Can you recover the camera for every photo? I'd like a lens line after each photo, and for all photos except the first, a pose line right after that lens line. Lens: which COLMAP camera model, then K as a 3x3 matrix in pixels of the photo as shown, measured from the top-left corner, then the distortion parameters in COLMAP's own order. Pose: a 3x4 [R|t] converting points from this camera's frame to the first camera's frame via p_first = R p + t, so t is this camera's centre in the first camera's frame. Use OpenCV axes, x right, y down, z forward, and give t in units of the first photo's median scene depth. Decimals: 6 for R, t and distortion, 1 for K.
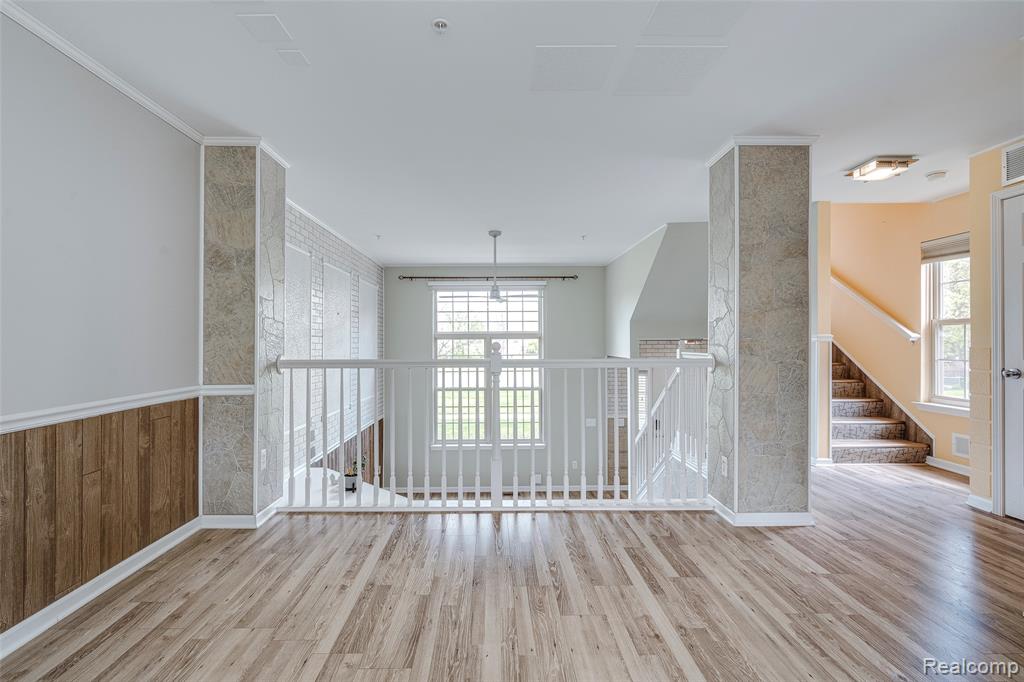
lens RADIAL K [[468.4, 0, 503.2], [0, 468.4, 340.1], [0, 0, 1]] dist [-0.002154, -0.000009]
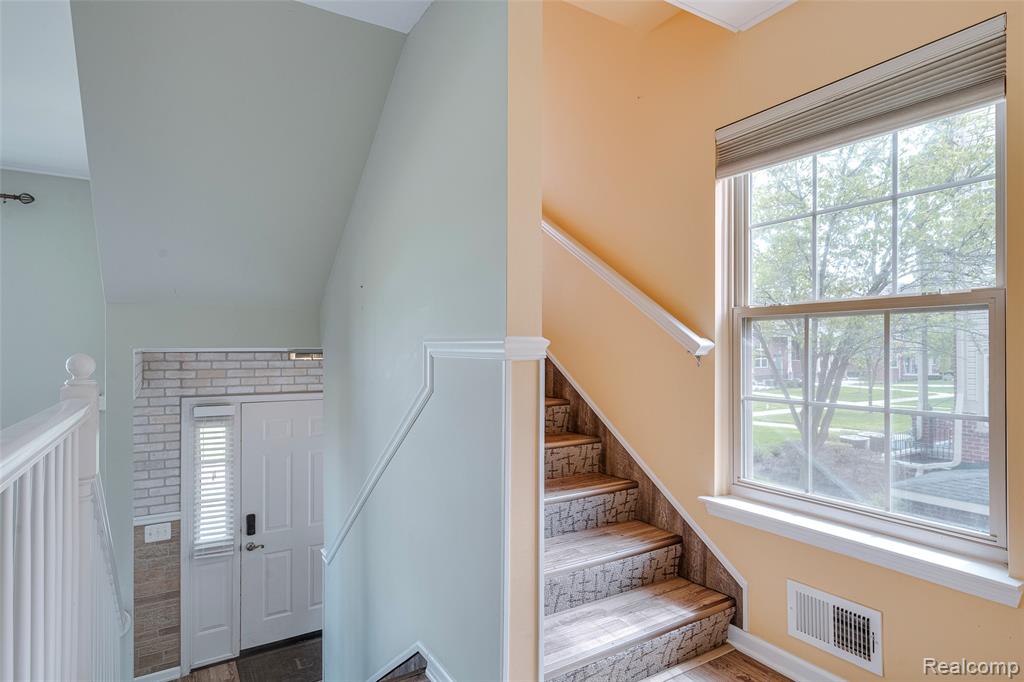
lens RADIAL K [[556.6, 0, 477.9], [0, 556.6, 341.0], [0, 0, 1]] dist [0.033241, 0.000153]
pose [[0.885576, 0.008755, 0.464413, 0.452272], [-0.002450, 0.999896, -0.014179, -0.004337], [-0.464489, 0.011419, 0.885505, 0.635397]]
